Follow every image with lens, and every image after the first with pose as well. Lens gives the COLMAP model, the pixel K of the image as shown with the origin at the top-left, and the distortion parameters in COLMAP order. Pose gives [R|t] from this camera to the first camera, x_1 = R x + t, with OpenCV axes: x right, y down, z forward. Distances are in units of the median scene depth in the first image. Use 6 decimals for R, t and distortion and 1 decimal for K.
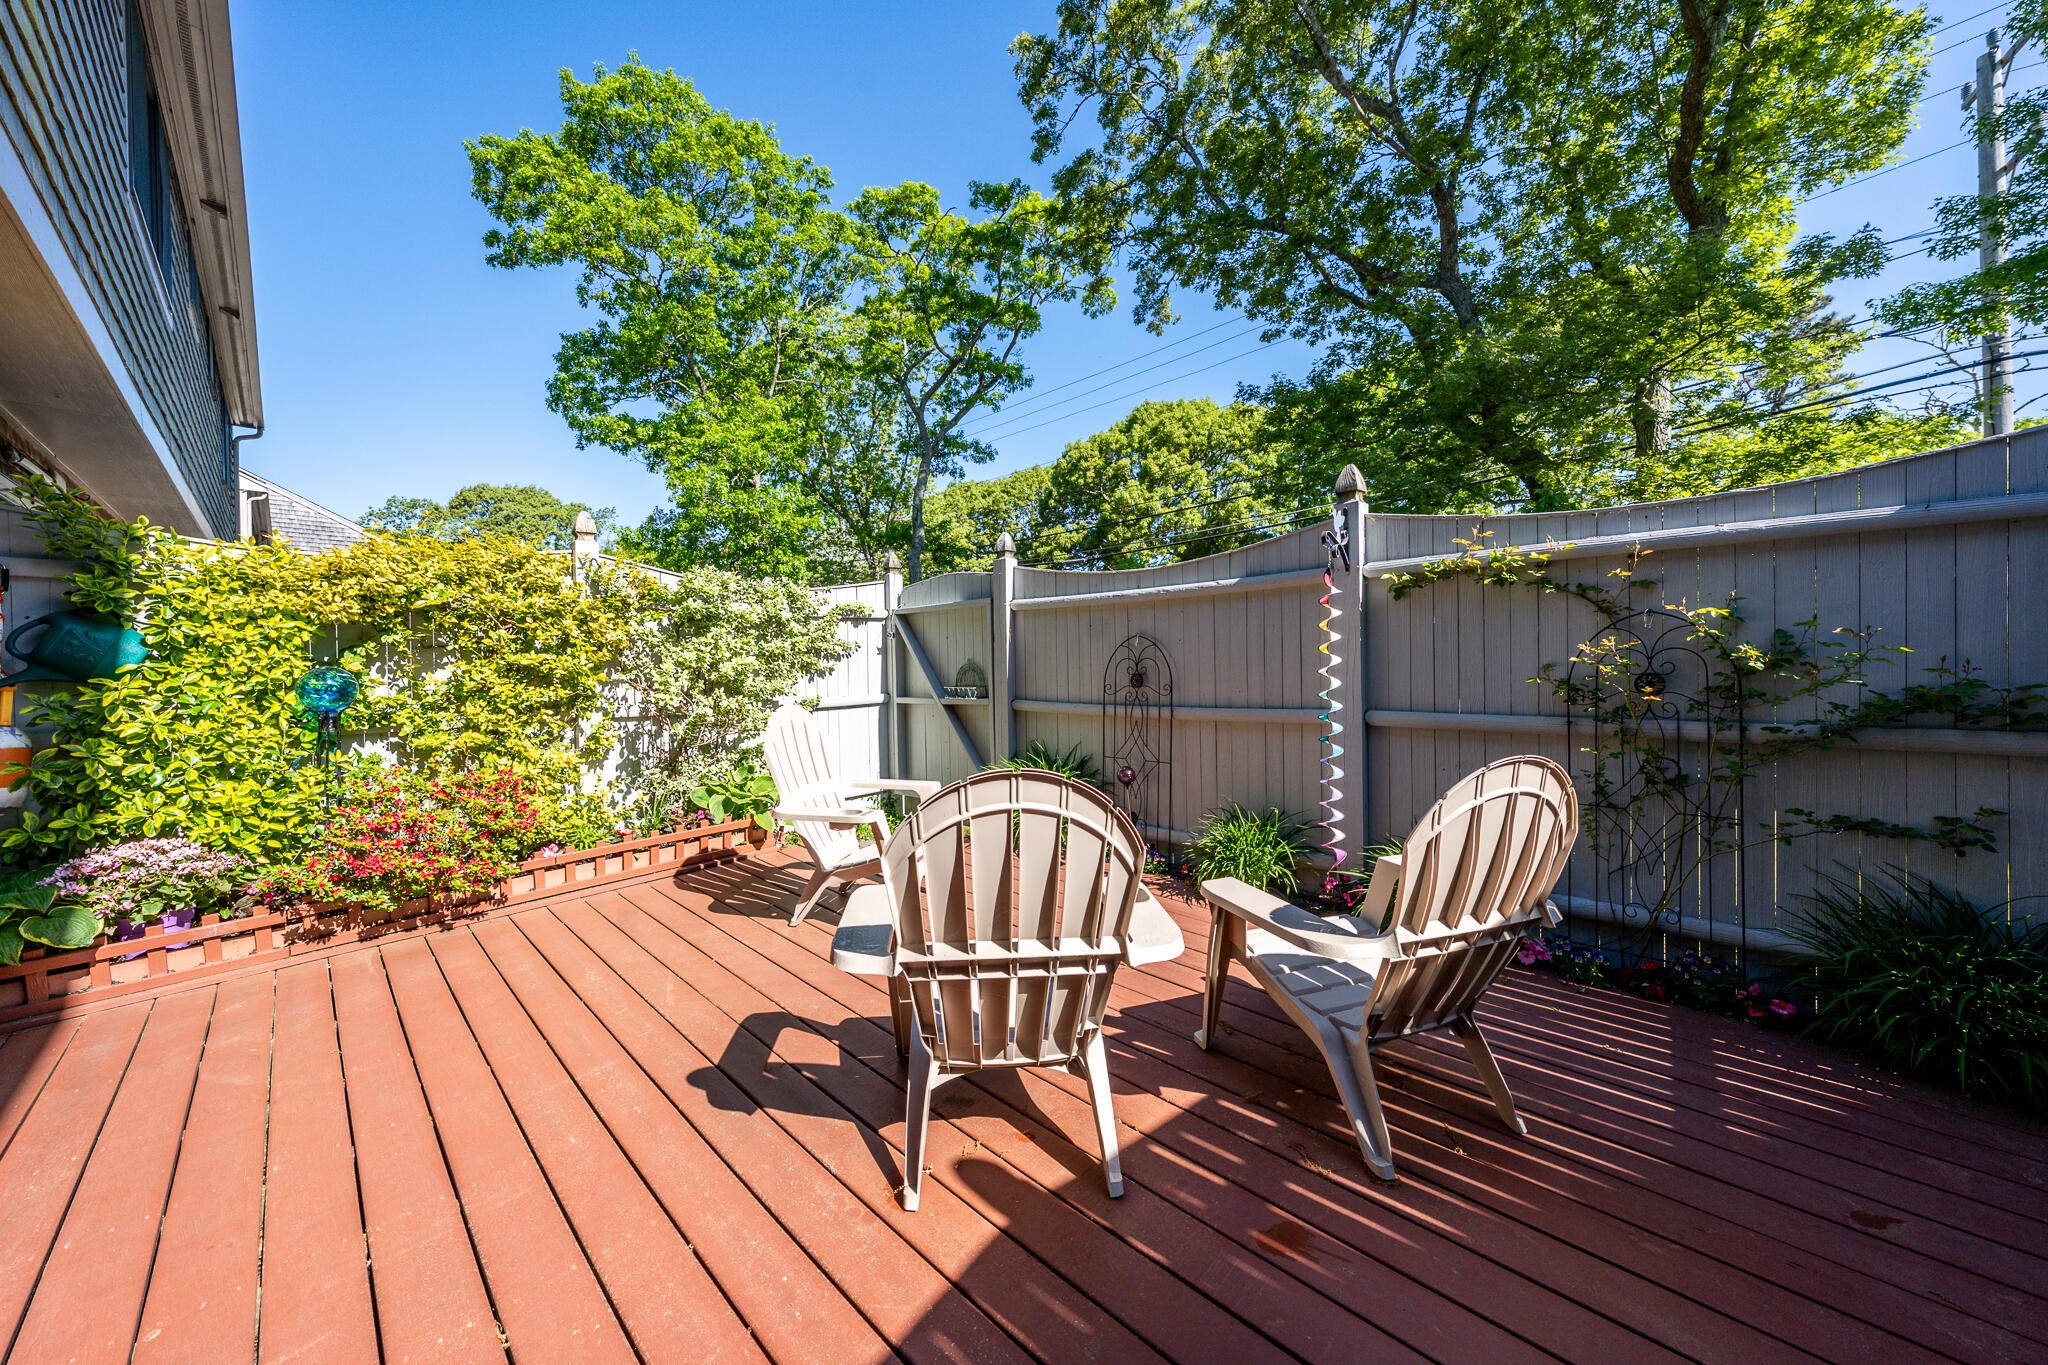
lens RADIAL K [[707.1, 0, 1024.0], [0, 707.1, 682.5], [0, 0, 1]] dist [-0.001793, 0.000045]
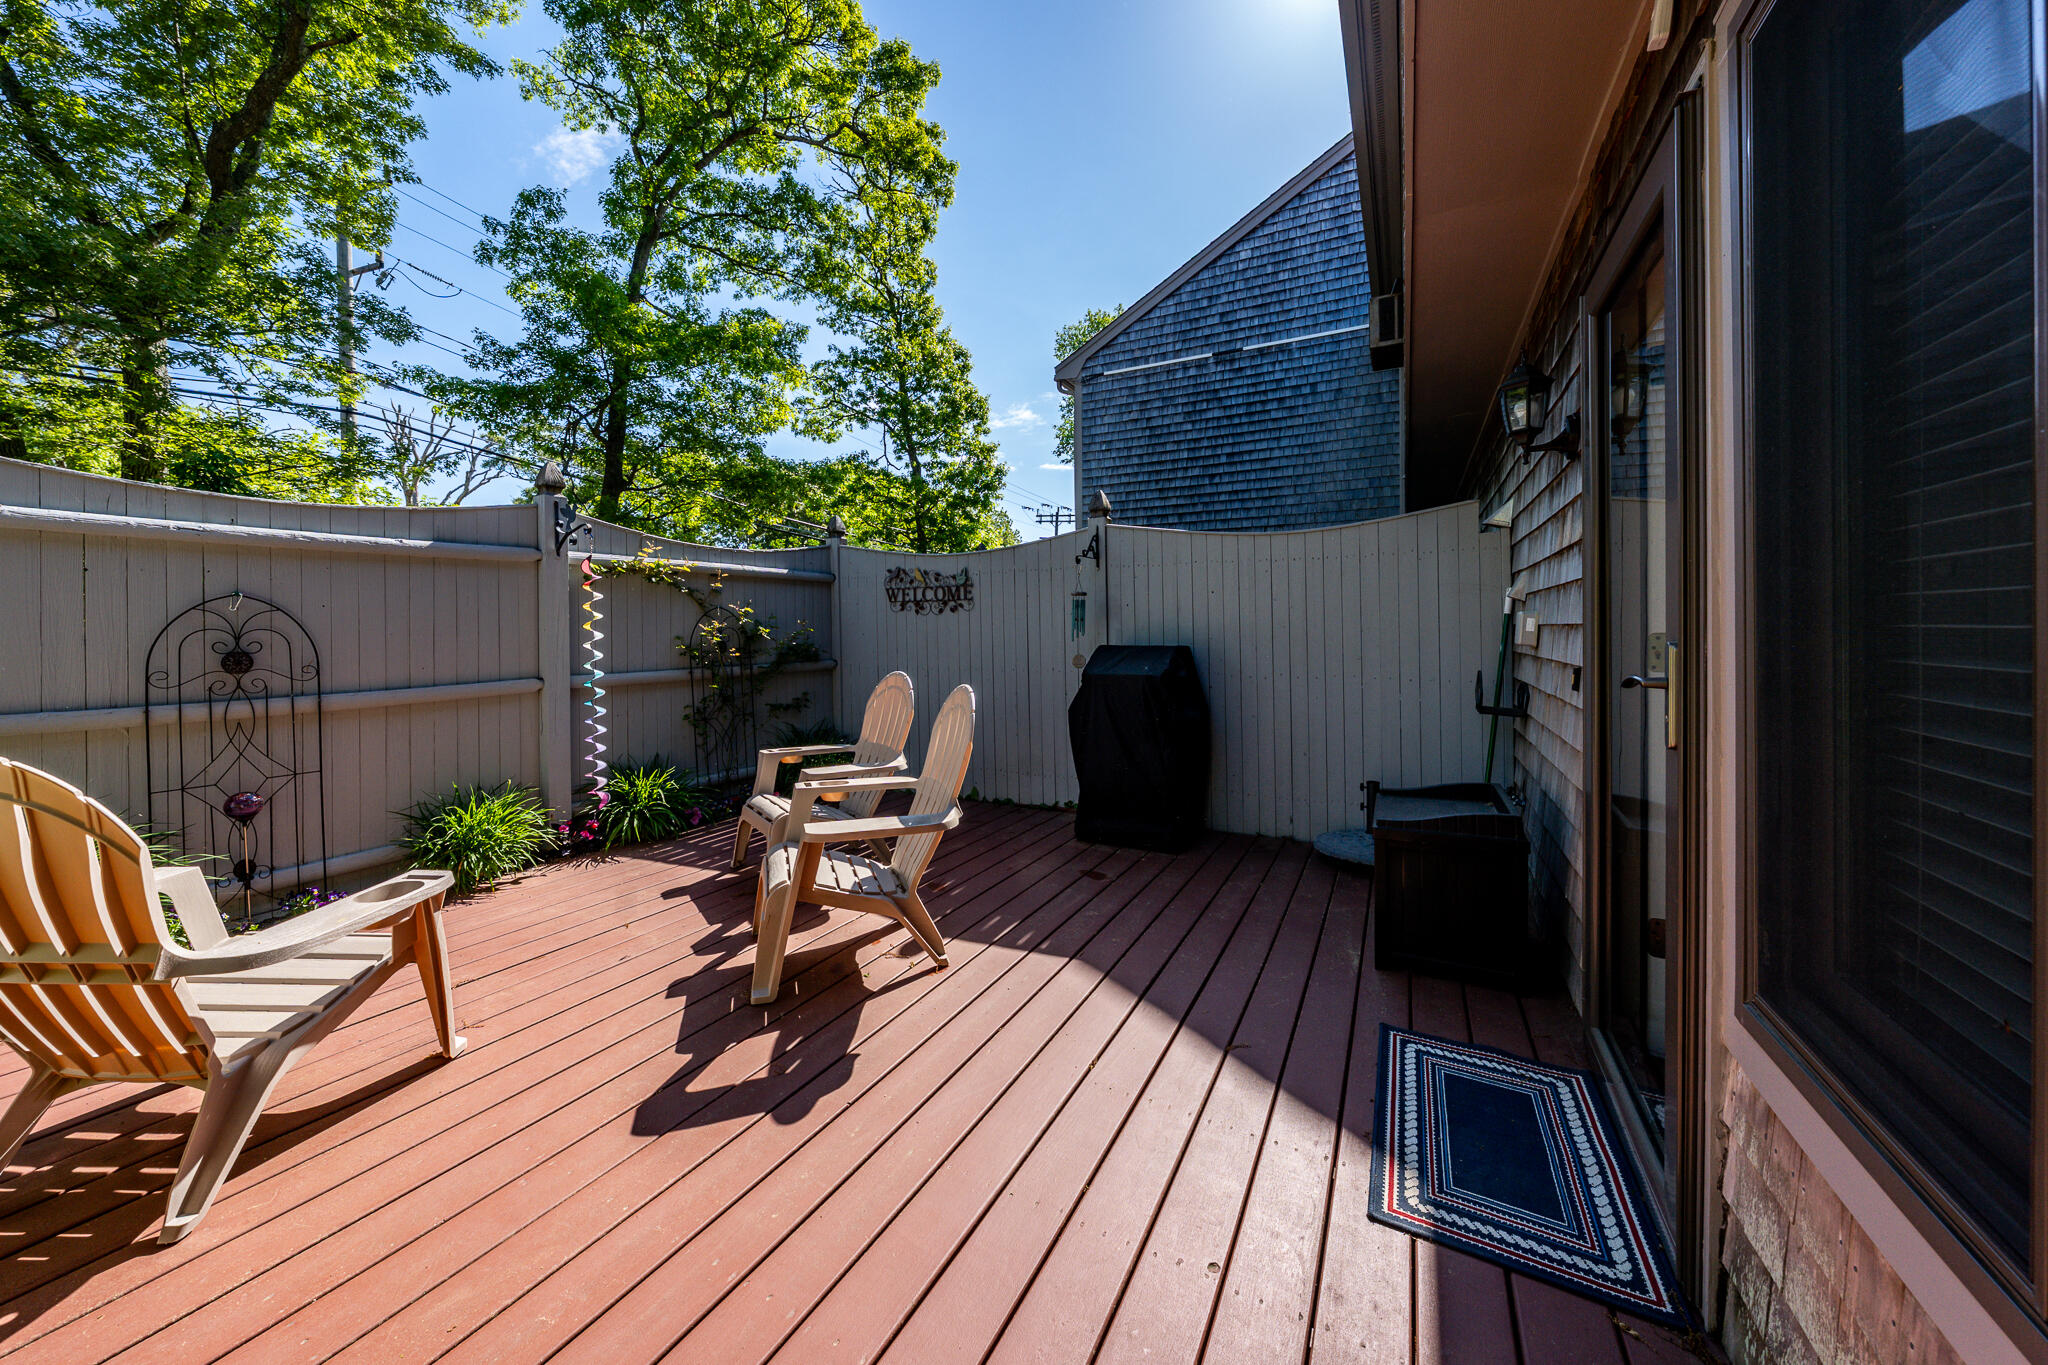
lens RADIAL K [[684.8, 0, 1012.0], [0, 684.8, 628.5], [0, 0, 1]] dist [0.000284, 0.000063]
pose [[-0.239124, 0.012456, 0.970909, -0.993454], [0.033508, 0.999428, -0.004570, -0.011796], [-0.970411, 0.031440, -0.239404, 0.685606]]
